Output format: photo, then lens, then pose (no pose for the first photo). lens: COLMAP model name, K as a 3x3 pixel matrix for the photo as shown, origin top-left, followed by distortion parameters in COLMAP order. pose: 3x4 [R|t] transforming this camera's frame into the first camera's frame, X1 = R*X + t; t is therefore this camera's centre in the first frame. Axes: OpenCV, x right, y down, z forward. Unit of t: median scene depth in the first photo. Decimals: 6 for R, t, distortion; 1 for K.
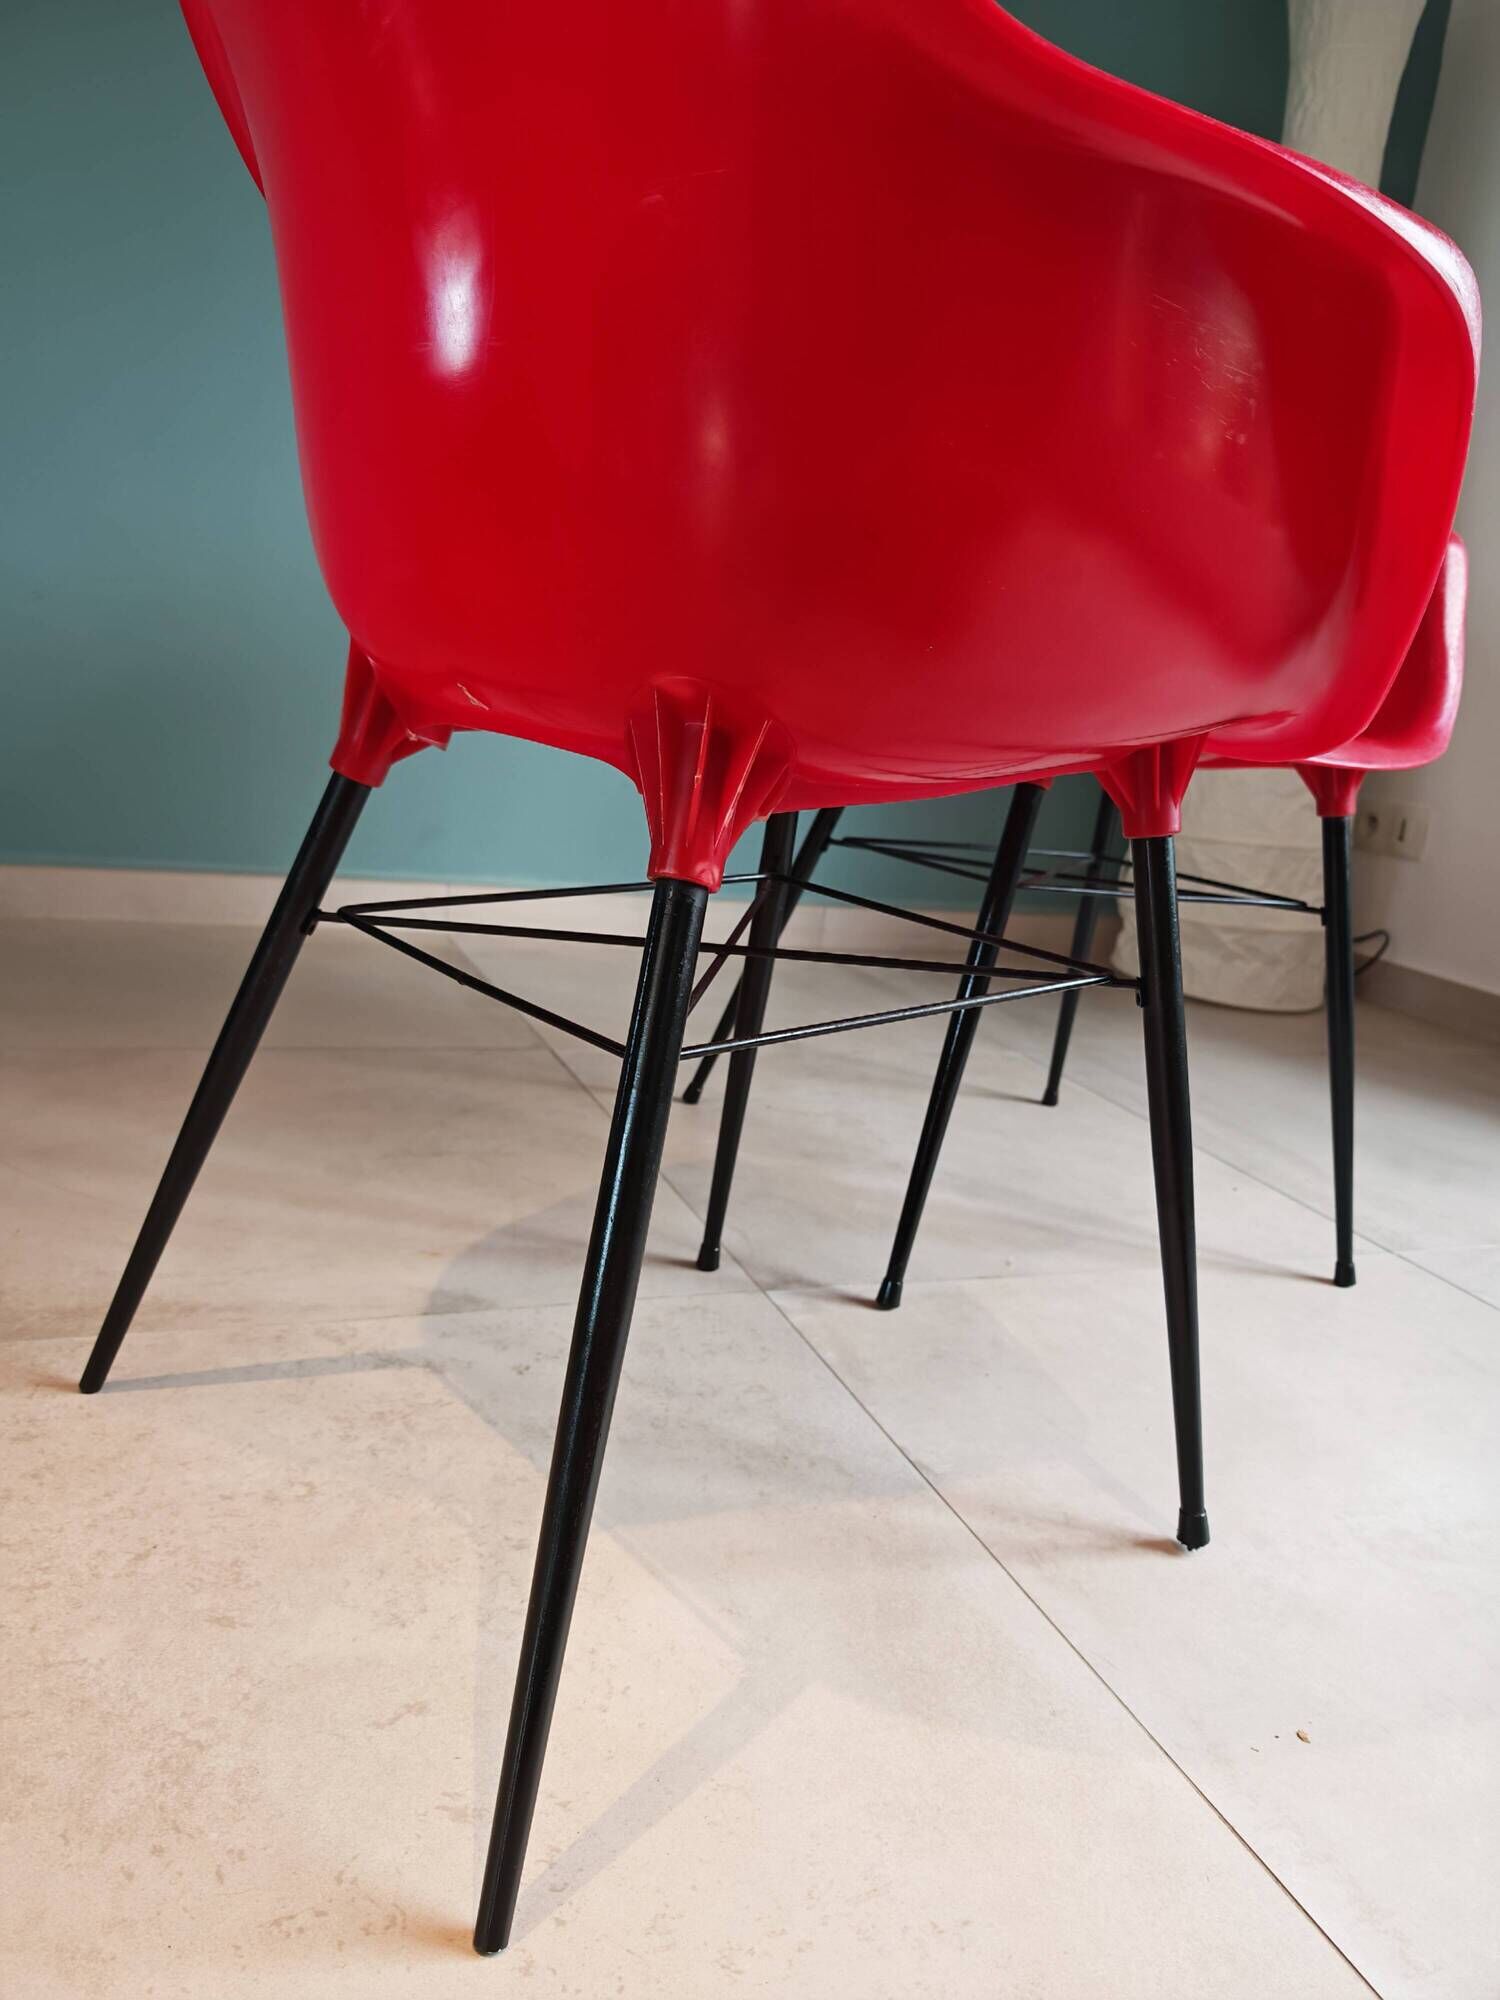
lens RADIAL K [[1459.5, 0, 753.1], [0, 1459.5, 1030.9], [0, 0, 1]] dist [-0.008698, 0.001360]
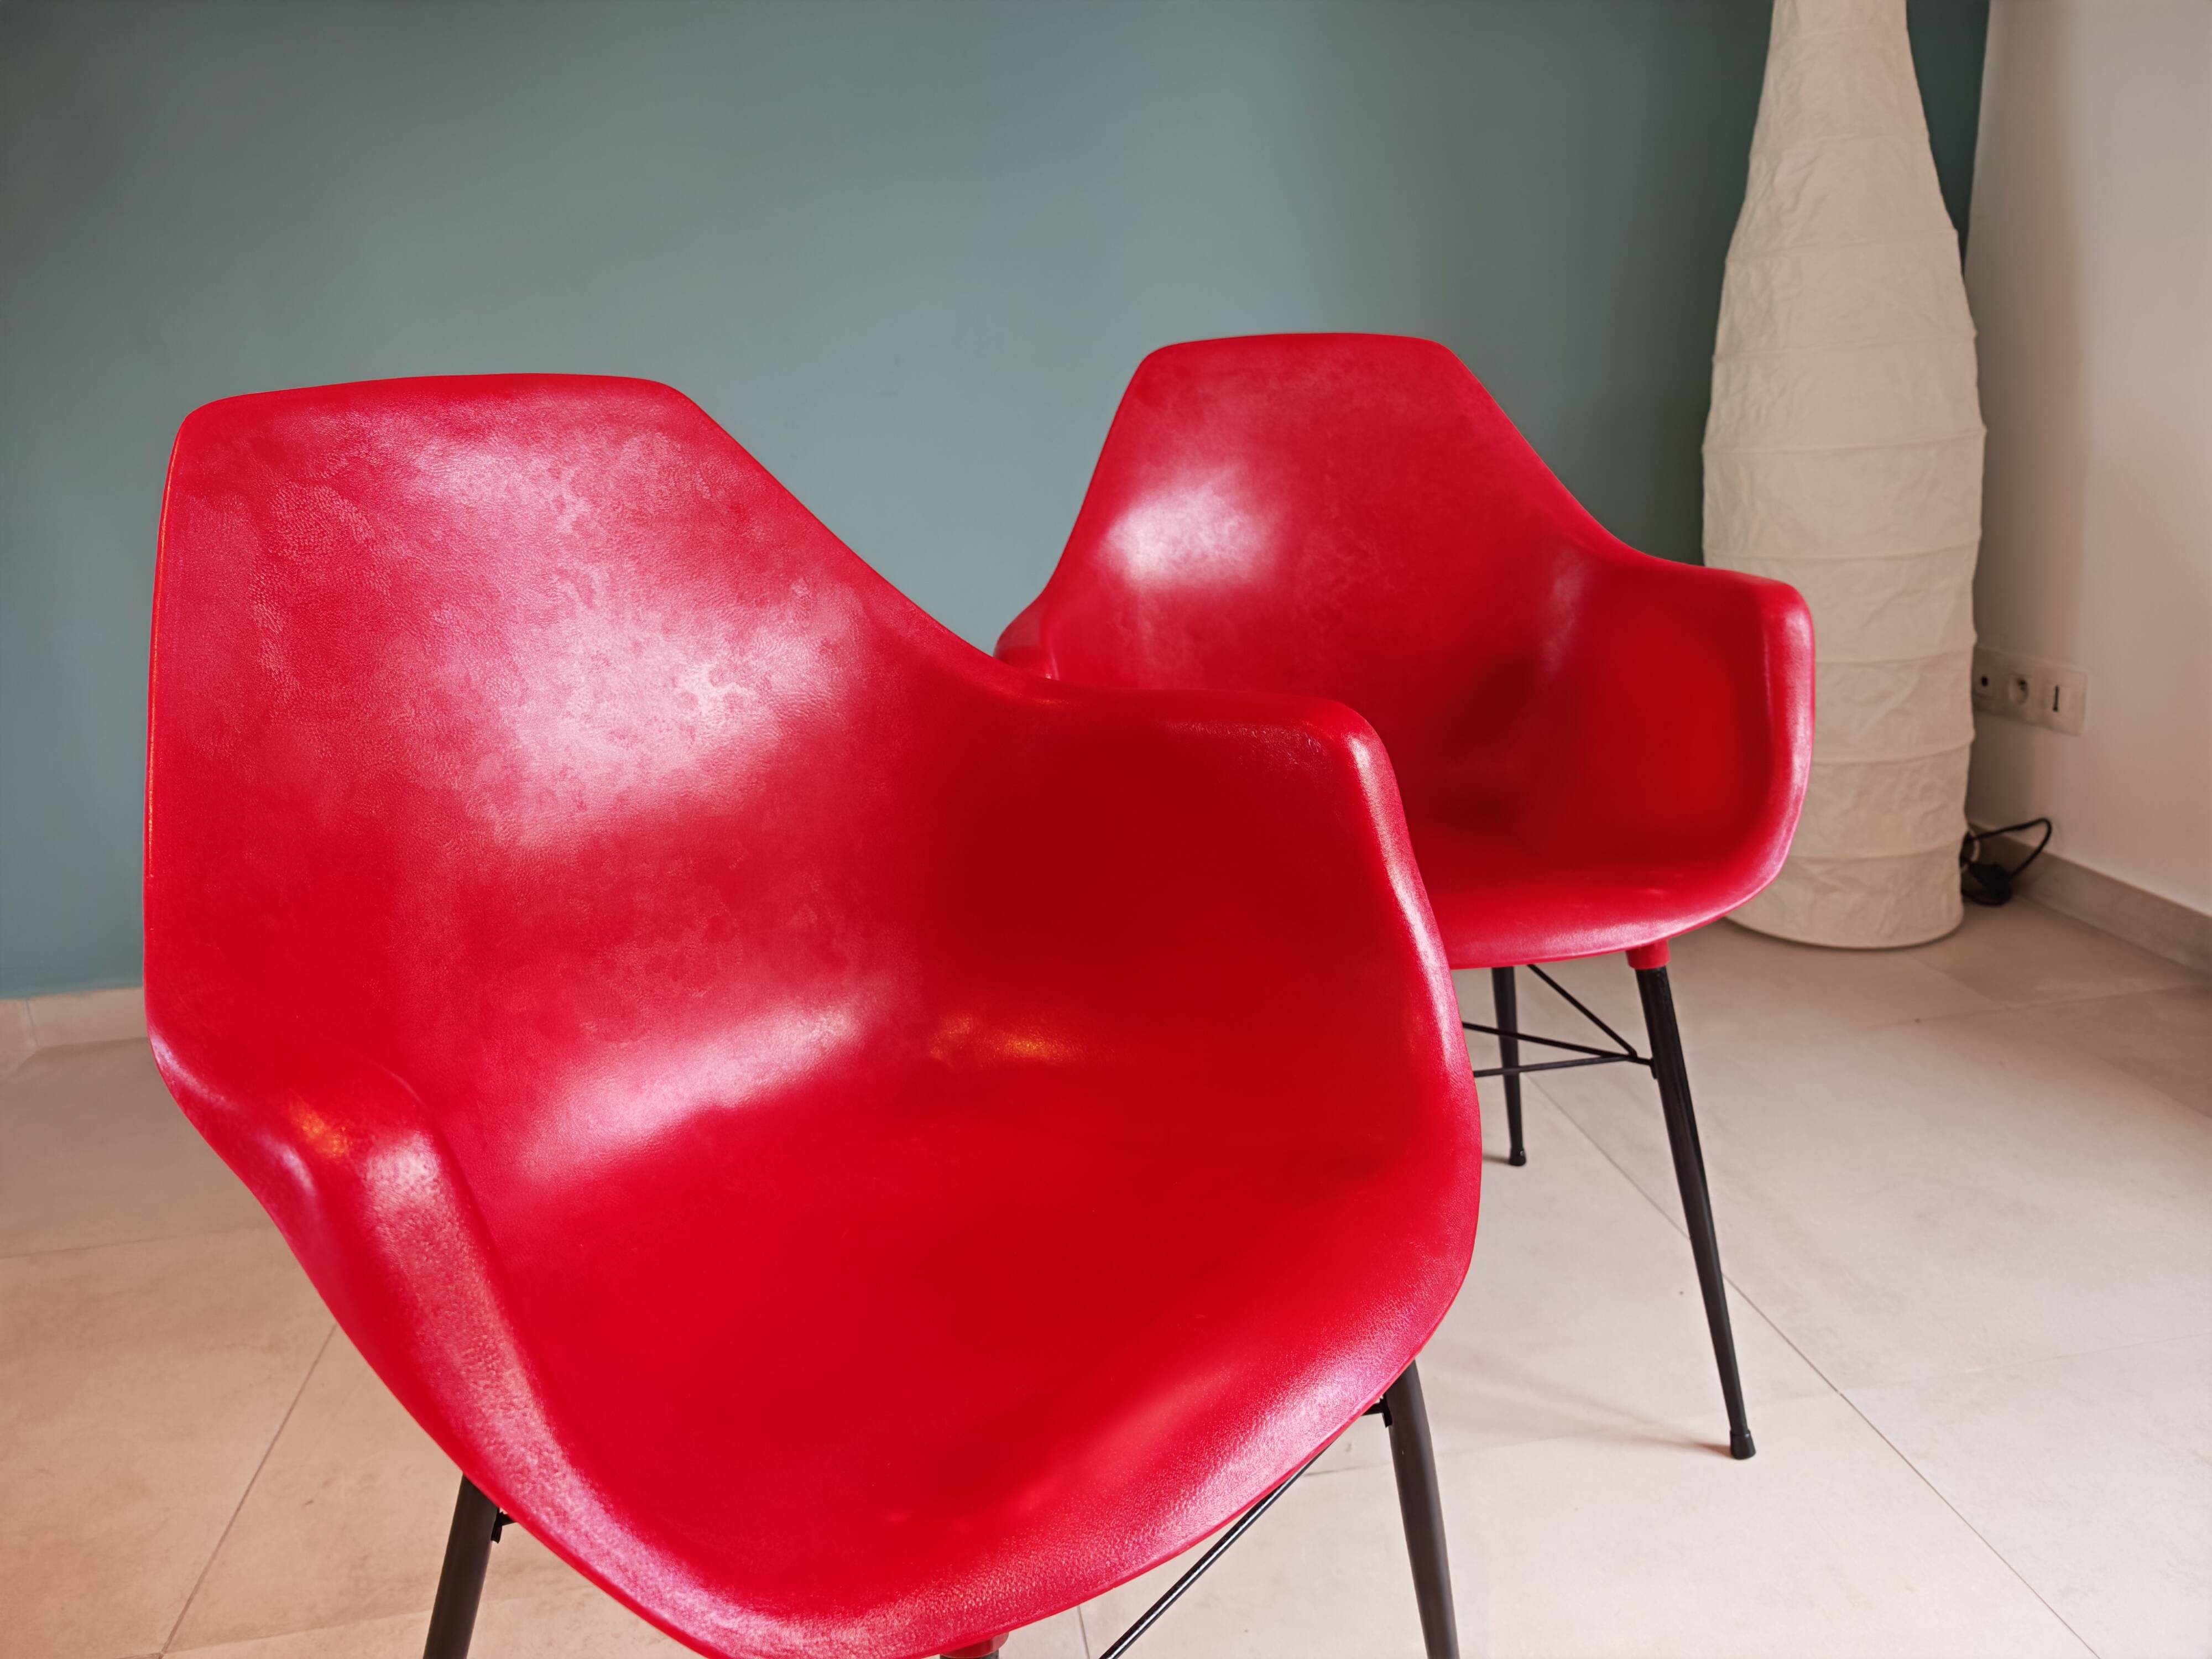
lens RADIAL K [[1614.2, 0, 1114.9], [0, 1614.2, 852.4], [0, 0, 1]] dist [-0.008698, 0.001360]
pose [[0.960226, -0.098033, -0.261449, 0.521998], [0.107209, 0.994014, 0.021028, -0.402627], [0.257823, -0.048222, 0.964988, -0.050535]]
